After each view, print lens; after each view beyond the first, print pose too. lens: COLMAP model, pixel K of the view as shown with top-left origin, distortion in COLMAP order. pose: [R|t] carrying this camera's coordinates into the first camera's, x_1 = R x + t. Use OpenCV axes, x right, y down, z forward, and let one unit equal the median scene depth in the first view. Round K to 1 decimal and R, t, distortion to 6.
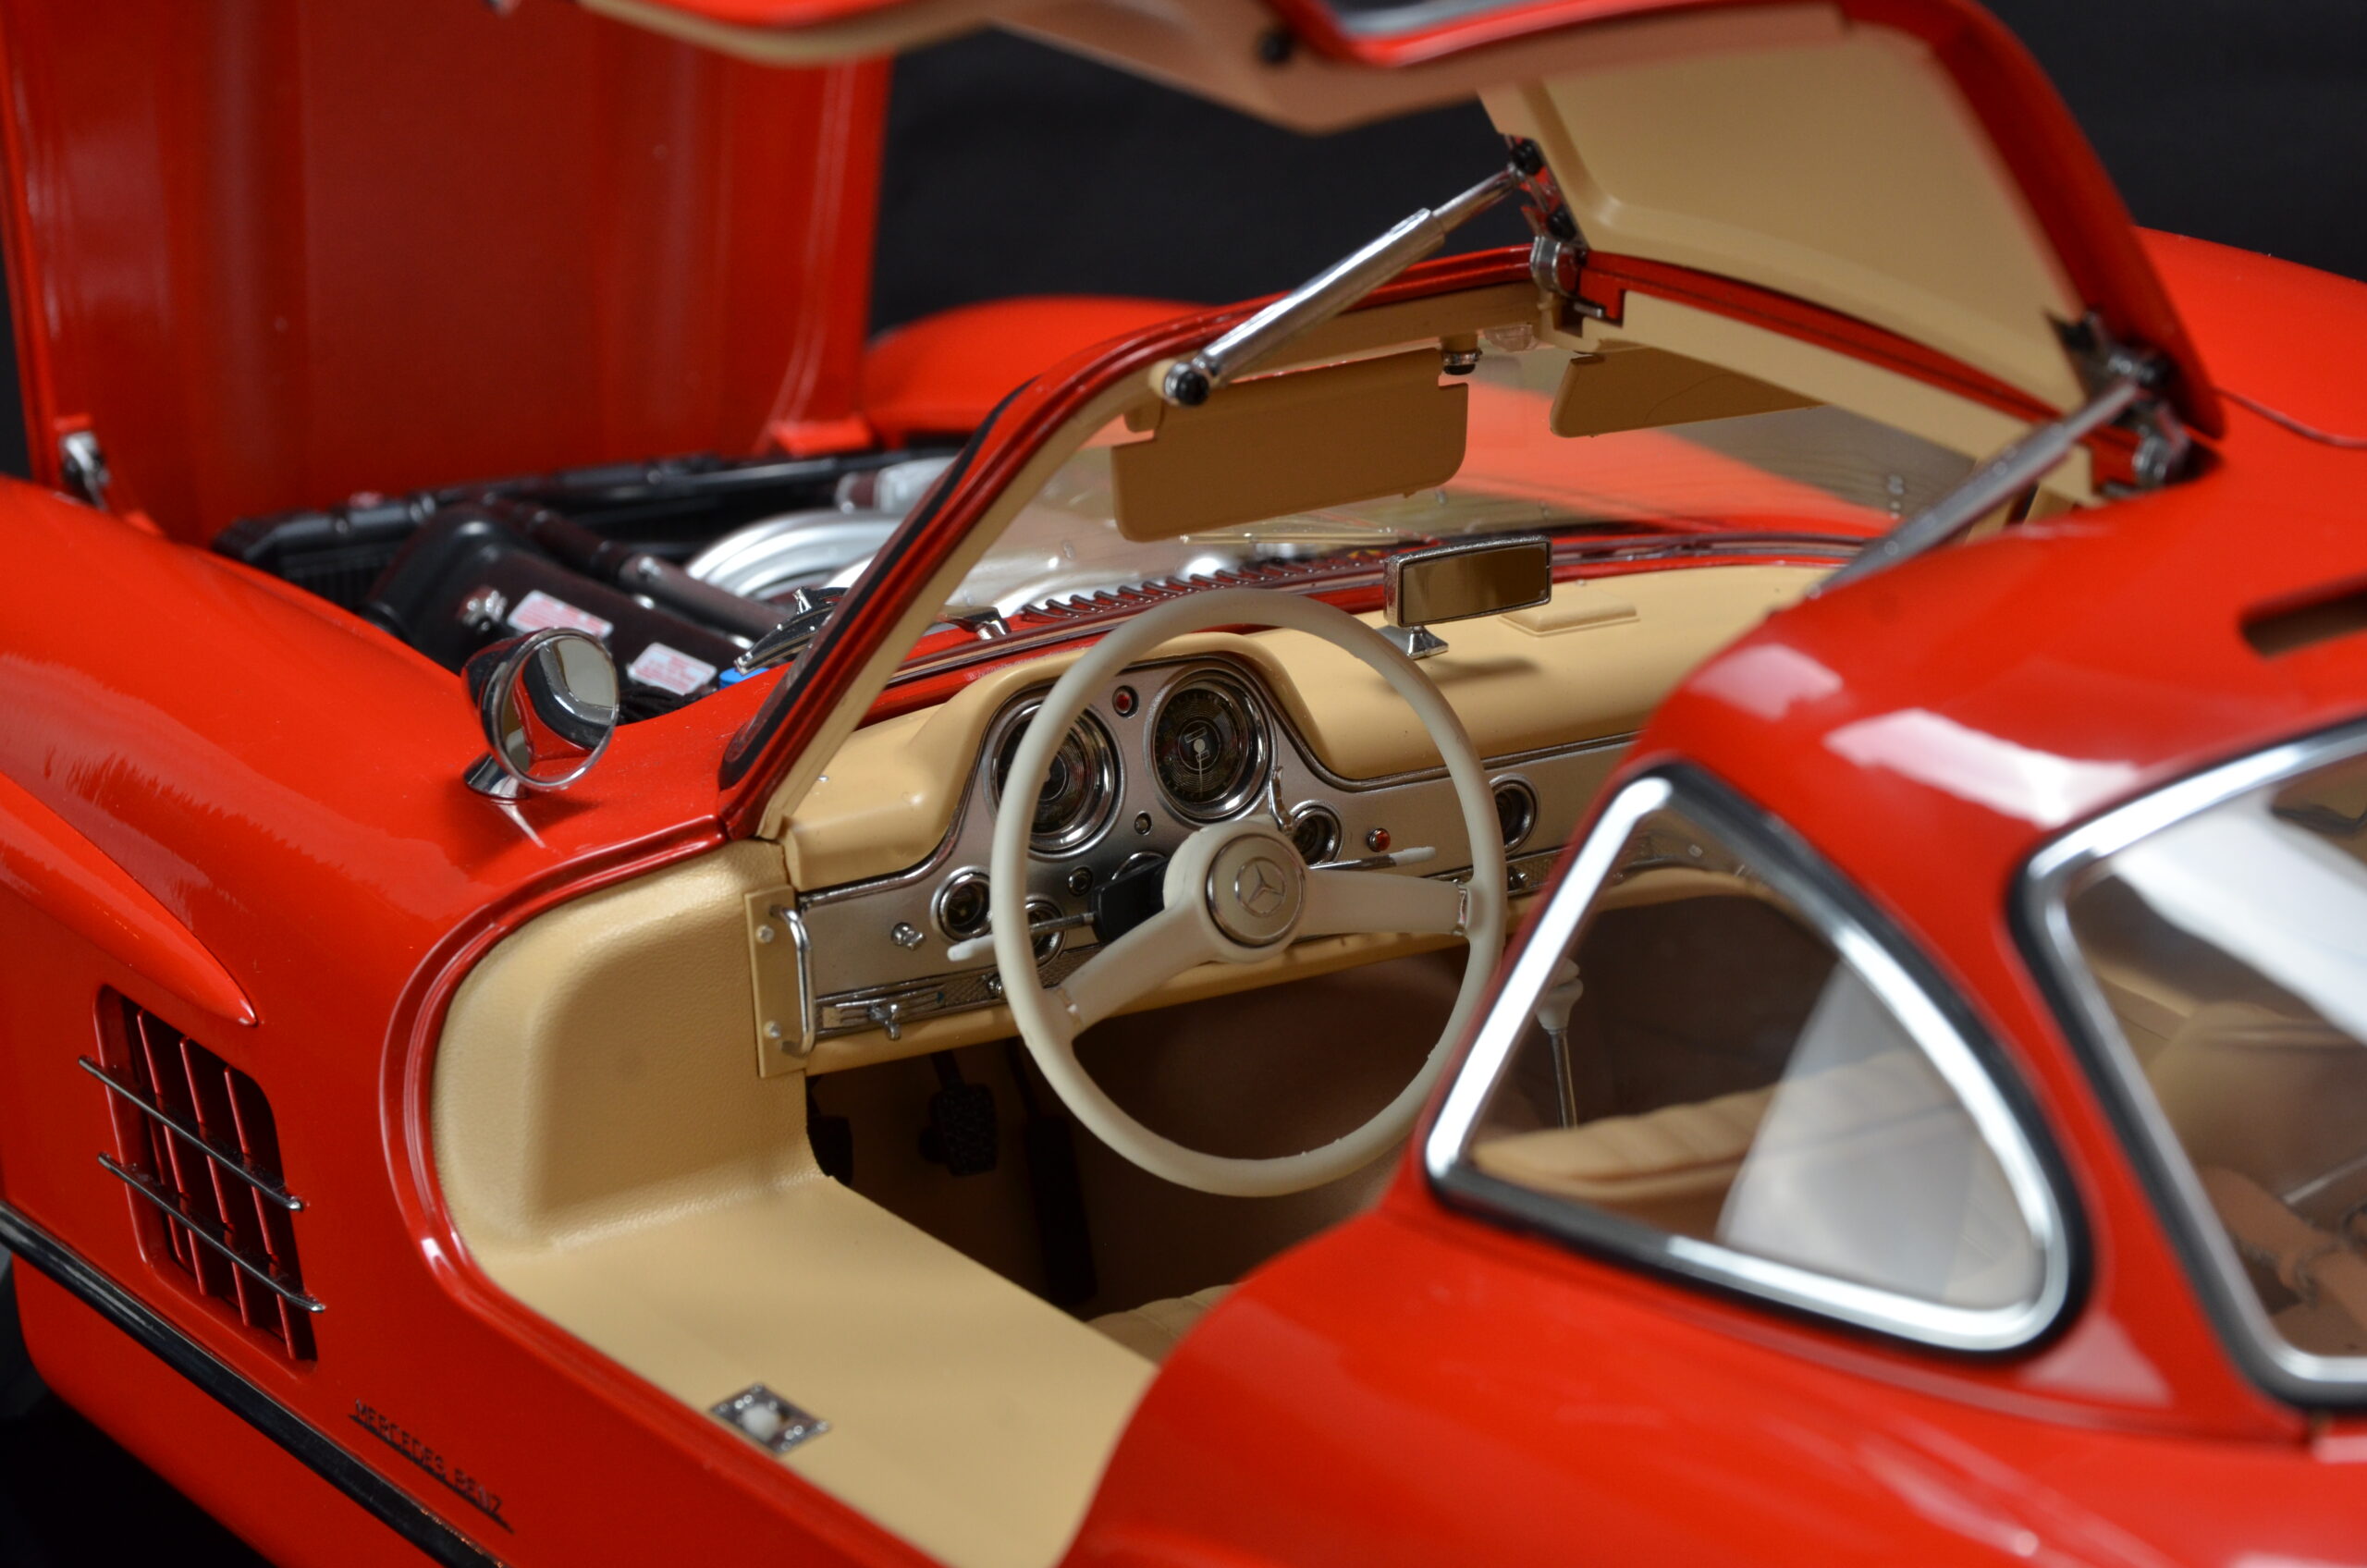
lens RADIAL K [[6007.0, 0, 1188.3], [0, 6007.0, 771.0], [0, 0, 1]] dist [0.111923, 0.000000]
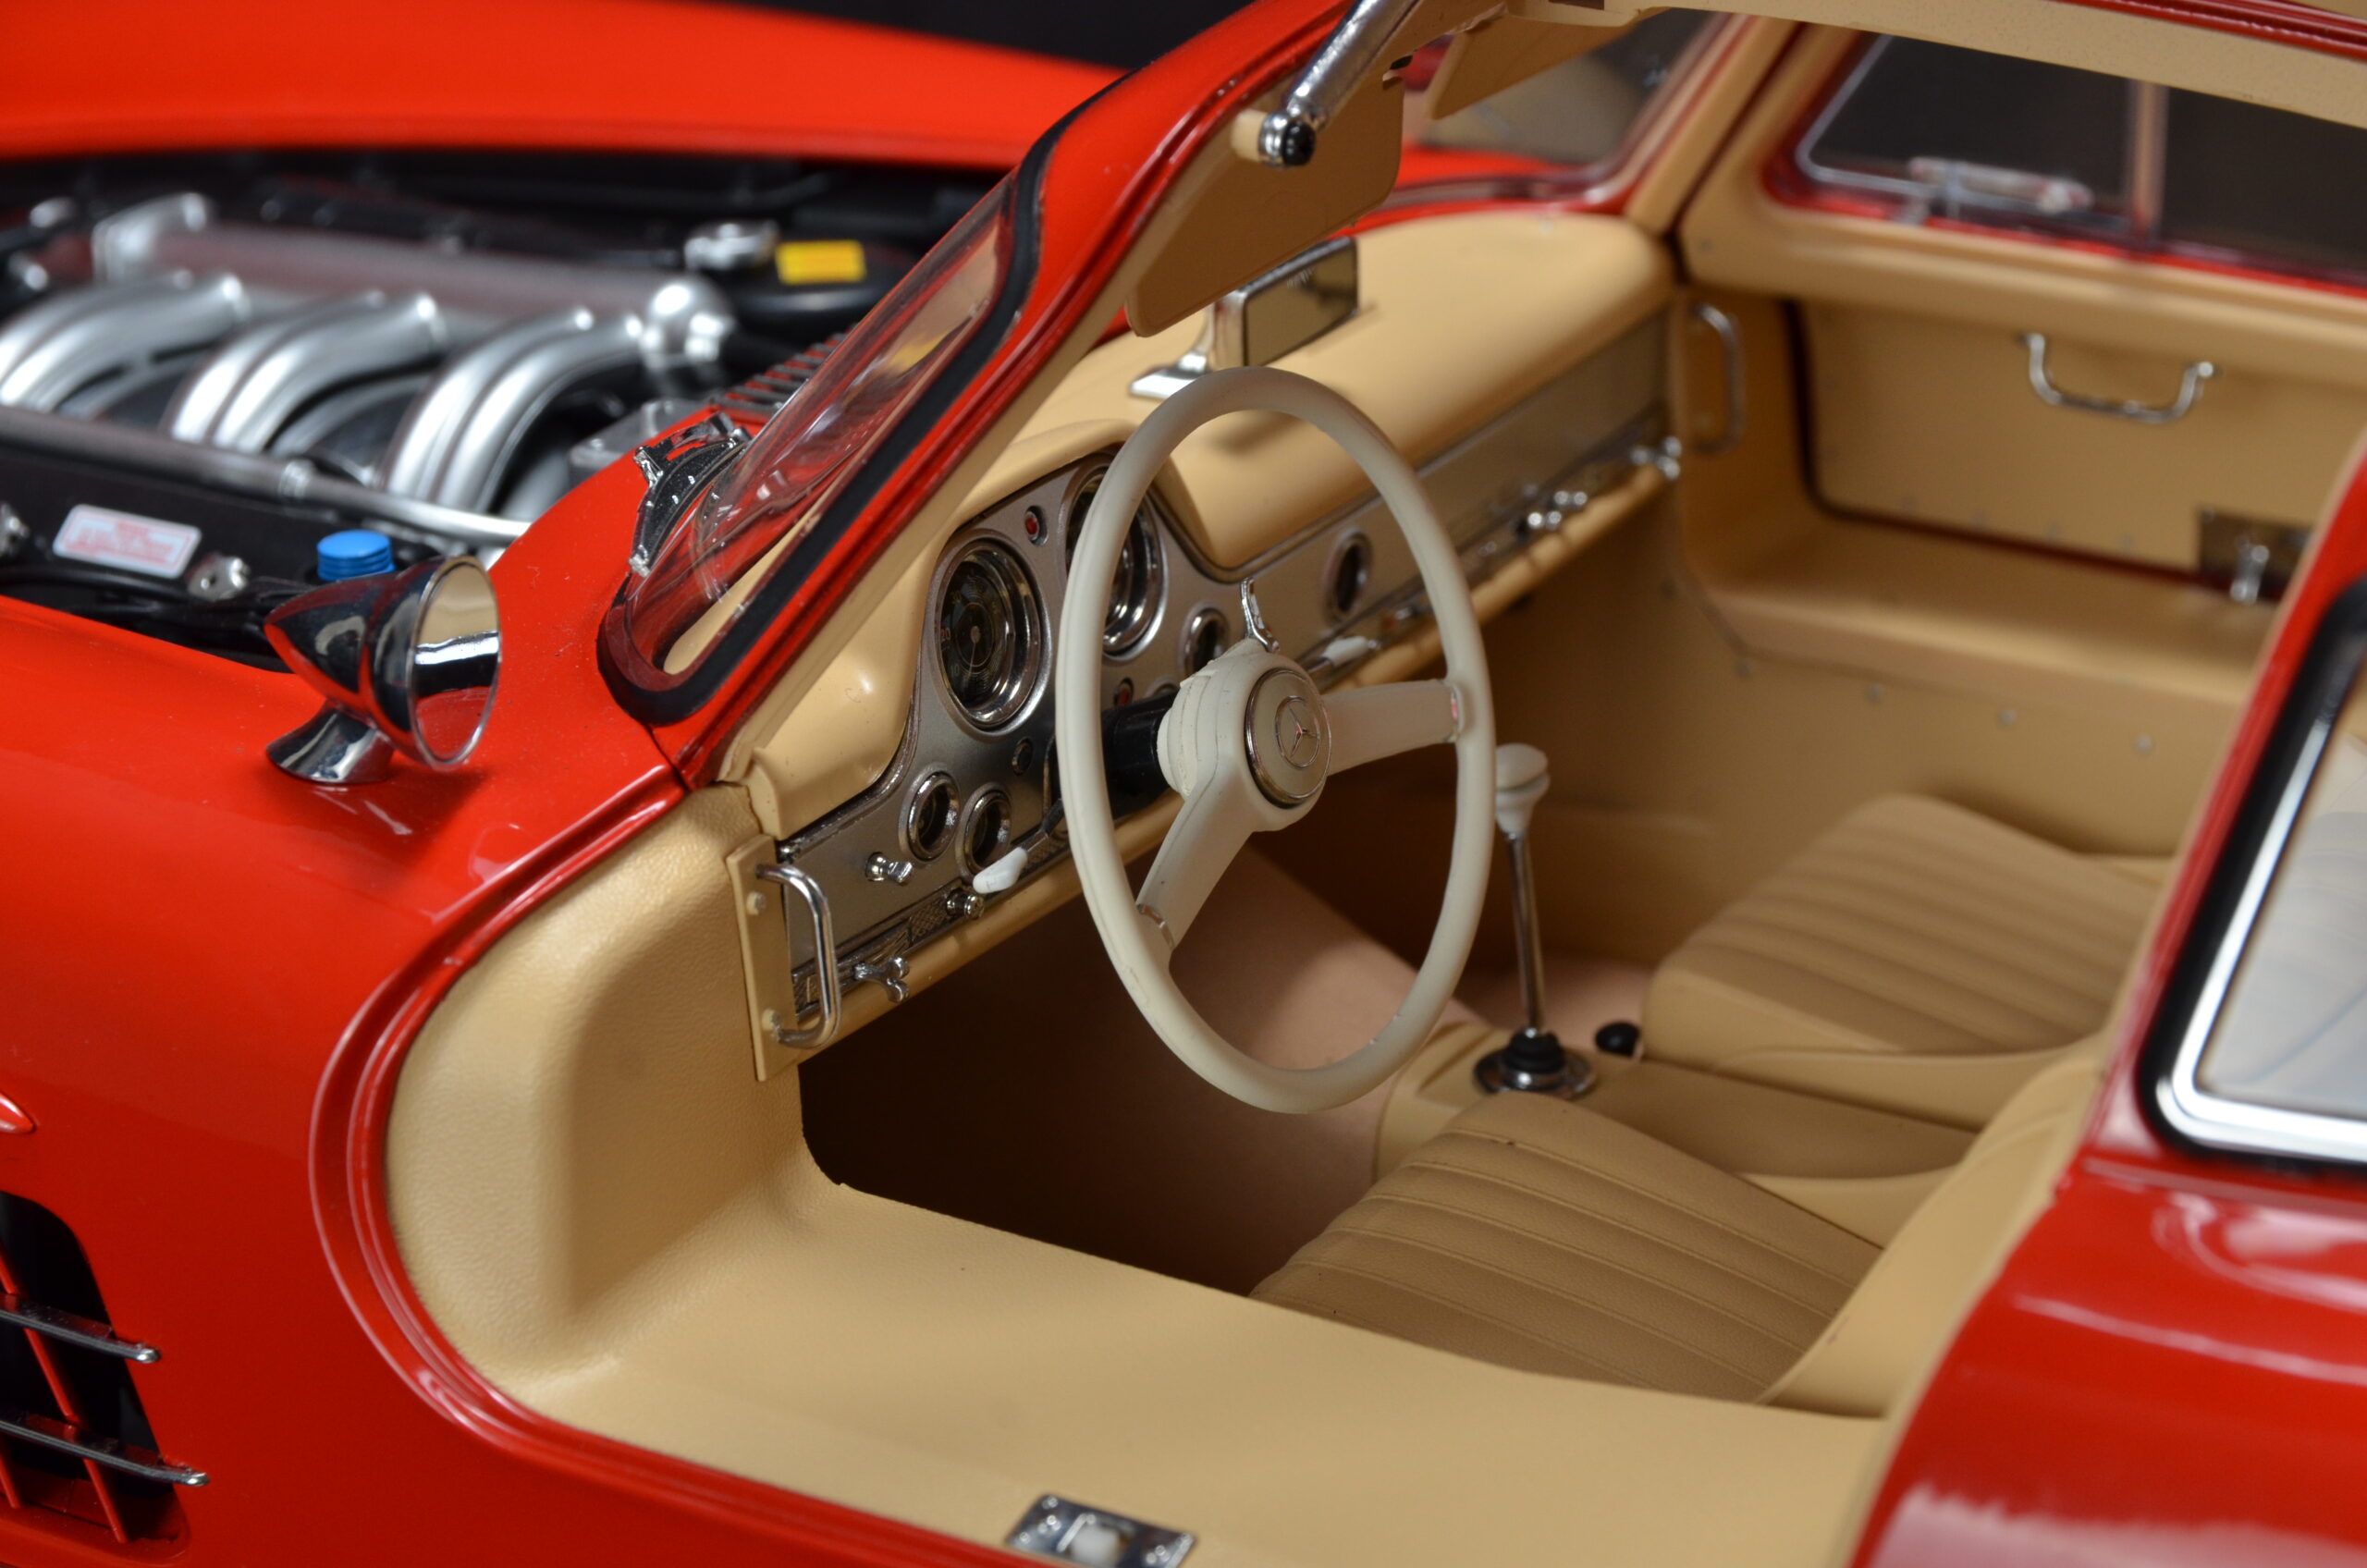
lens RADIAL K [[6007.0, 0, 1178.4], [0, 6007.0, 801.4], [0, 0, 1]] dist [0.111923, 0.000000]
pose [[0.908082, -0.174097, 0.380889, -0.315536], [0.132427, 0.982199, 0.133221, -0.082537], [-0.397302, -0.070536, 0.914973, 0.265148]]
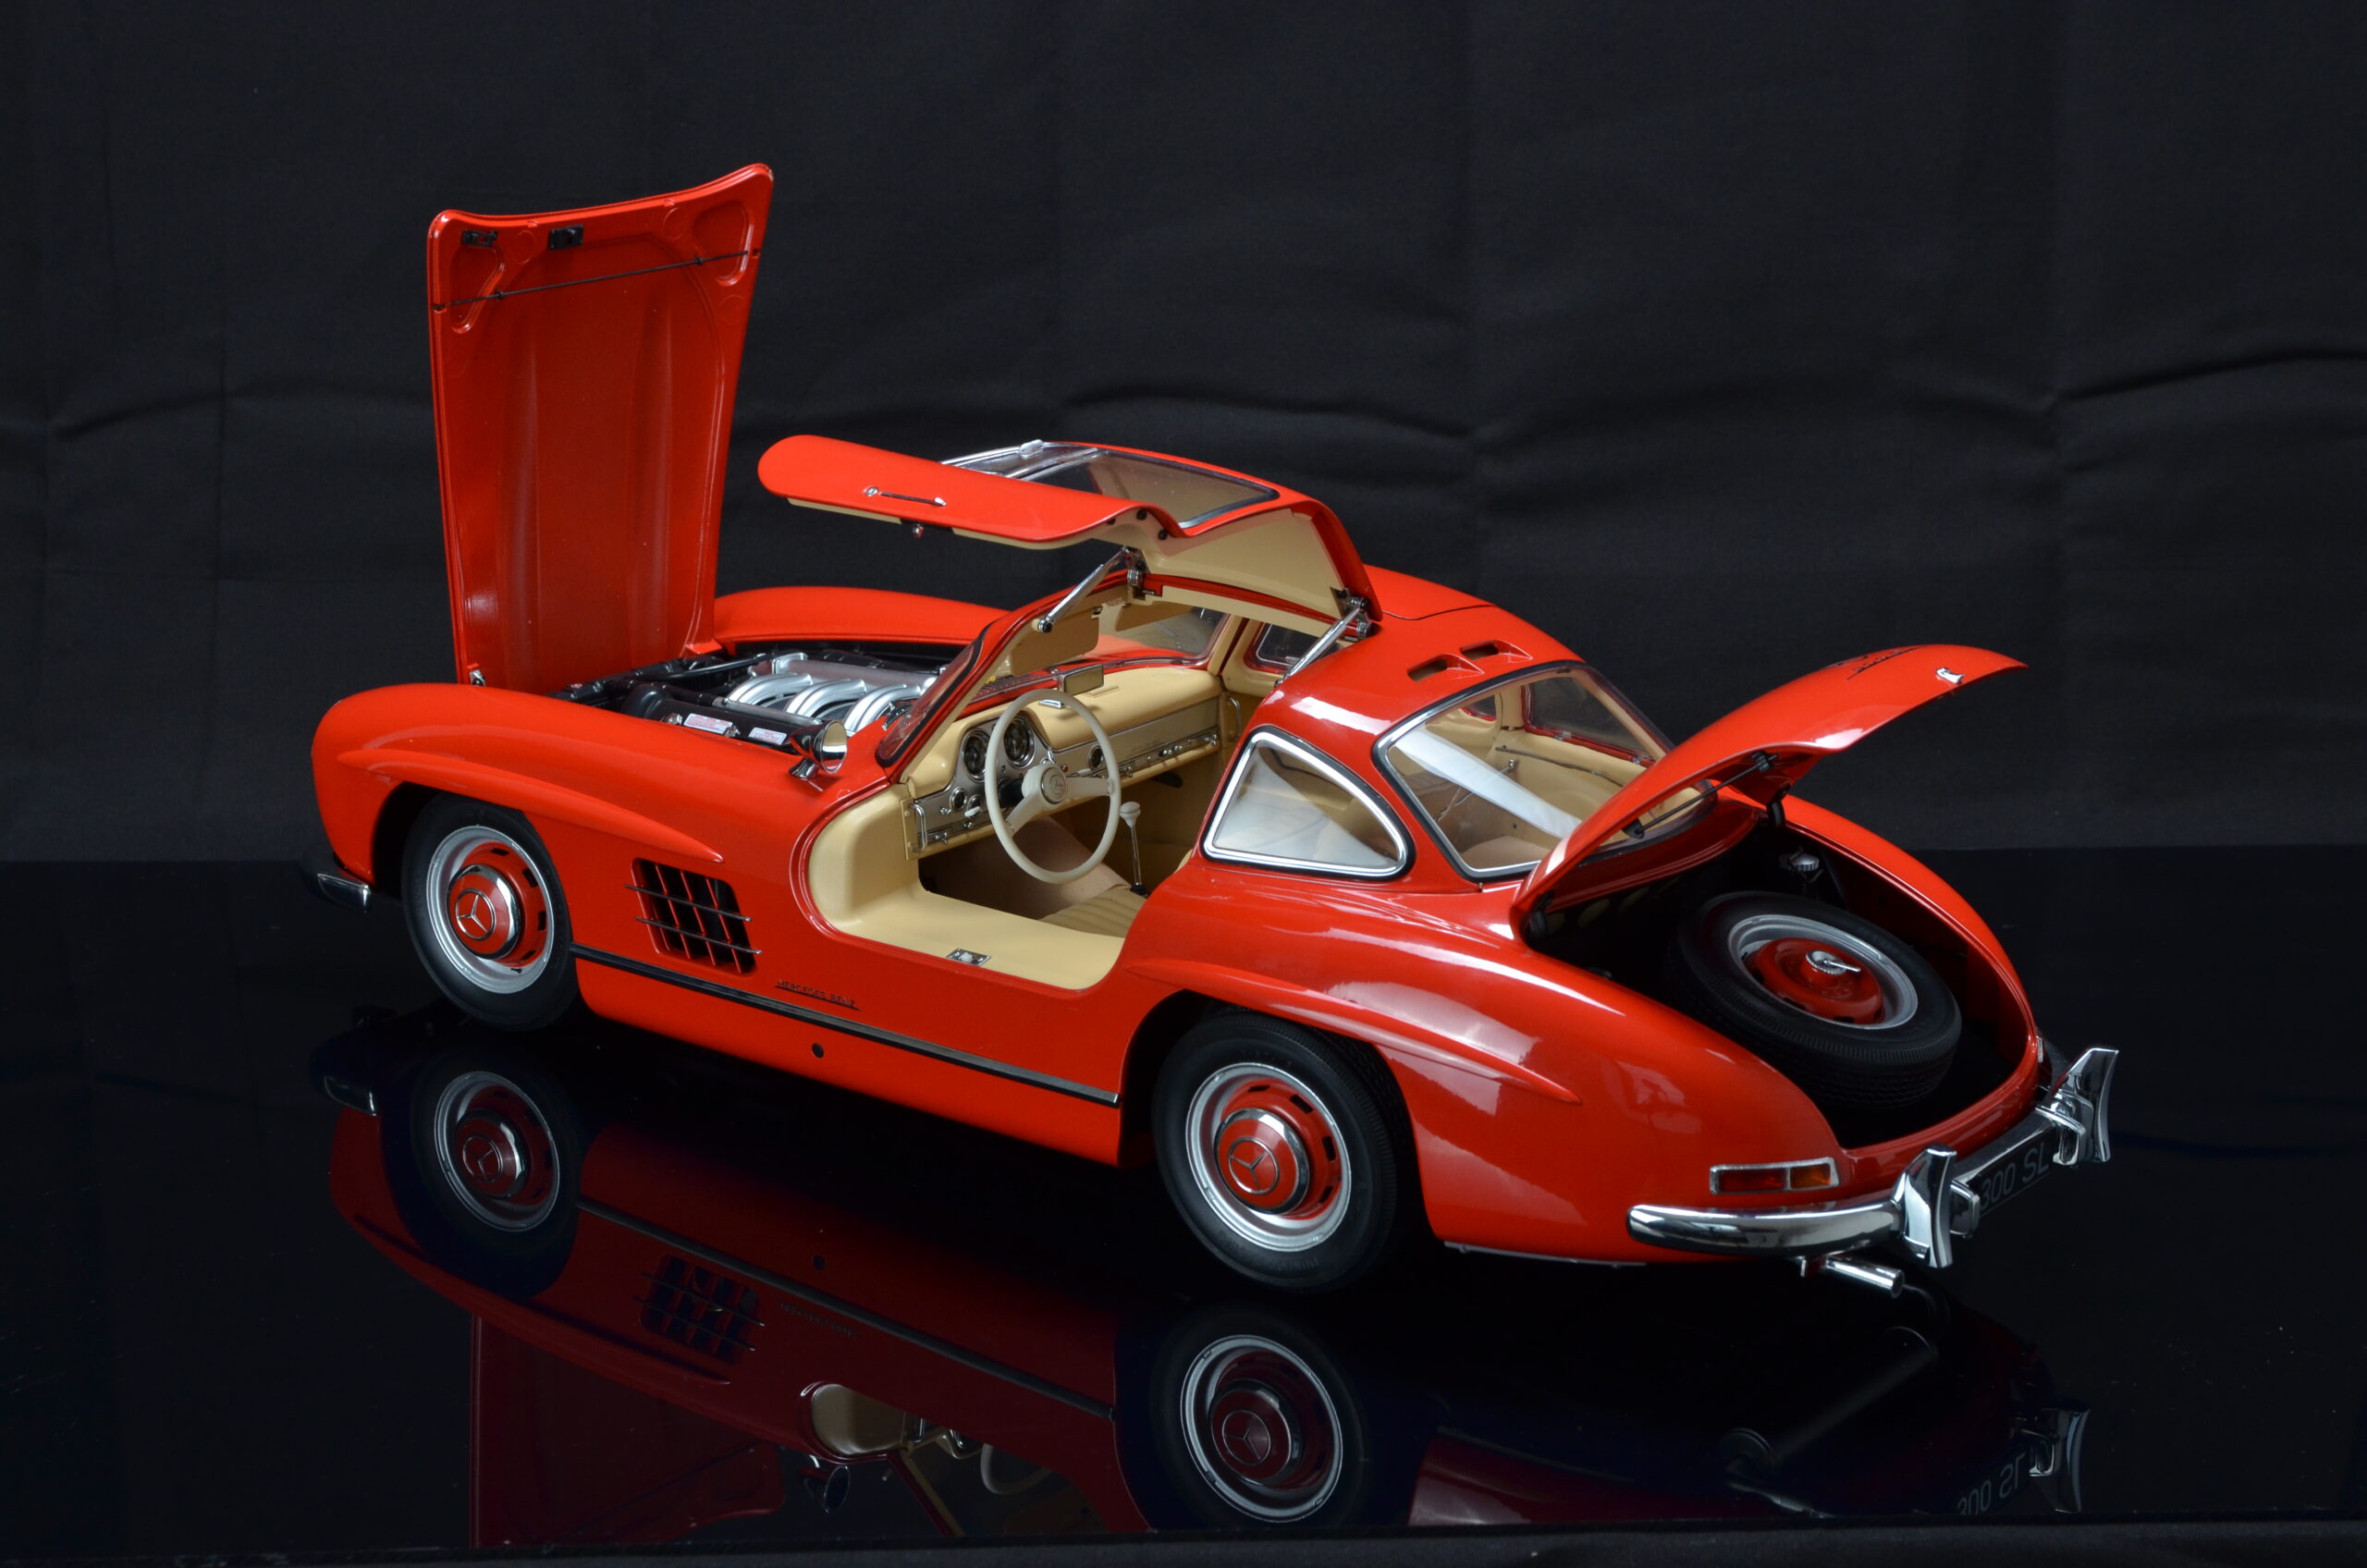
lens RADIAL K [[3863.6, 0, 1185.9], [0, 3863.6, 780.7], [0, 0, 1]] dist [0.025894, 0.000000]
pose [[0.948806, -0.089013, 0.303057, -0.533560], [0.088679, 0.995949, 0.014891, -0.006429], [-0.303155, 0.012746, 0.952856, -0.930802]]
